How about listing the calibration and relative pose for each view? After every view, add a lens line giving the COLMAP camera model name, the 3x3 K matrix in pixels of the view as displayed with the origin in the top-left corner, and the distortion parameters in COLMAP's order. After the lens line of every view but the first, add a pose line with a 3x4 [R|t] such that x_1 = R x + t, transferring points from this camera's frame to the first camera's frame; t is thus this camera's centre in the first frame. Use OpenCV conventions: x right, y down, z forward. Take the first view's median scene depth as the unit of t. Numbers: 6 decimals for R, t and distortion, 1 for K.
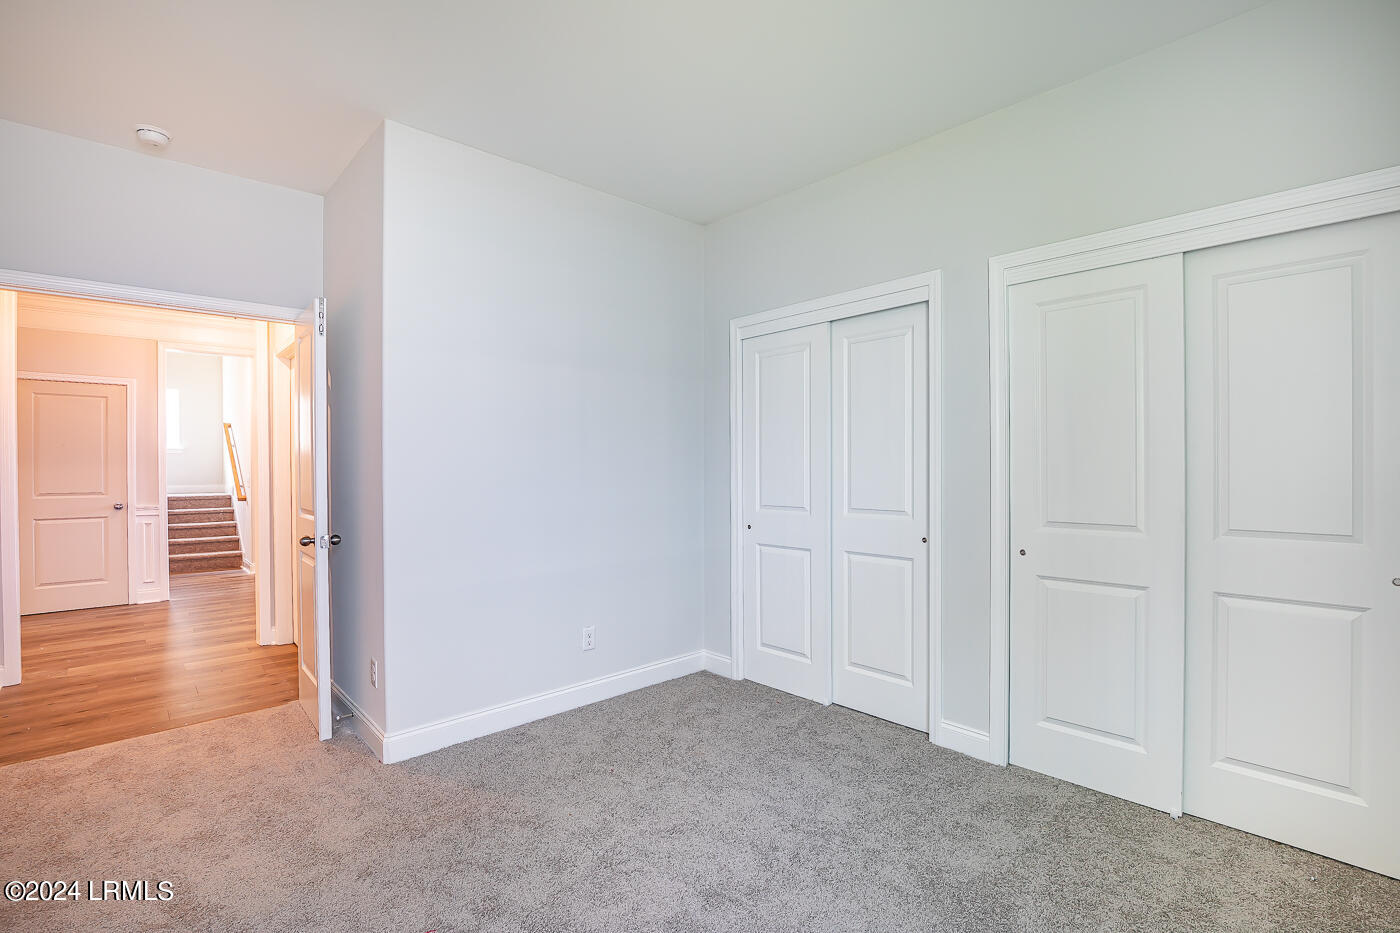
lens RADIAL K [[644.3, 0, 690.6], [0, 644.3, 471.3], [0, 0, 1]] dist [-0.032835, 0.000215]
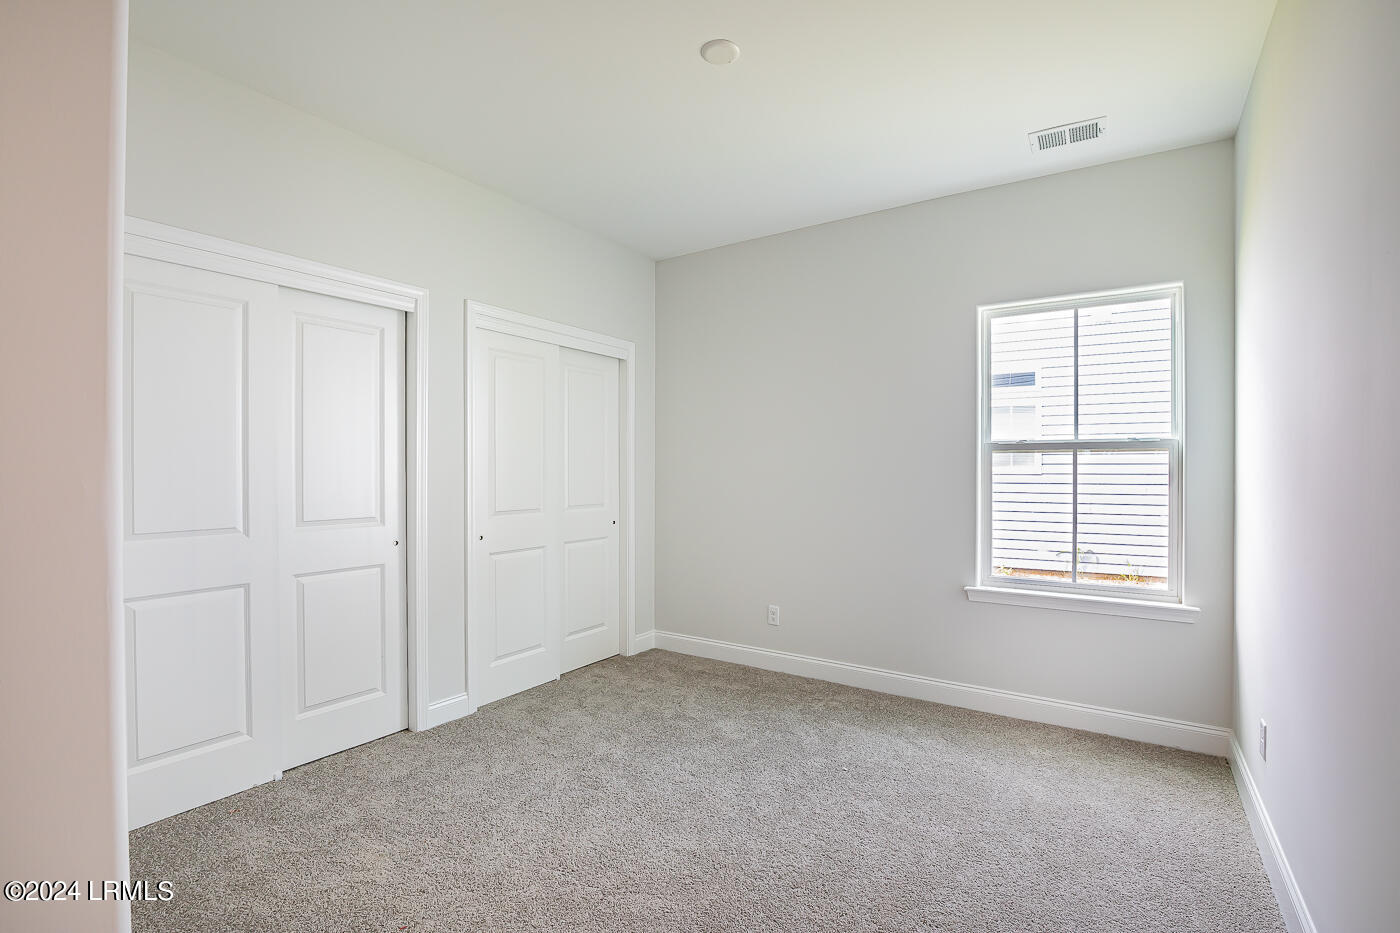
lens RADIAL K [[623.6, 0, 704.8], [0, 623.6, 471.8], [0, 0, 1]] dist [-0.034531, 0.006575]
pose [[-0.228385, -0.004942, 0.973558, -0.801229], [0.003008, 0.999979, 0.005782, -0.010202], [-0.973566, 0.004249, -0.228365, 0.859527]]
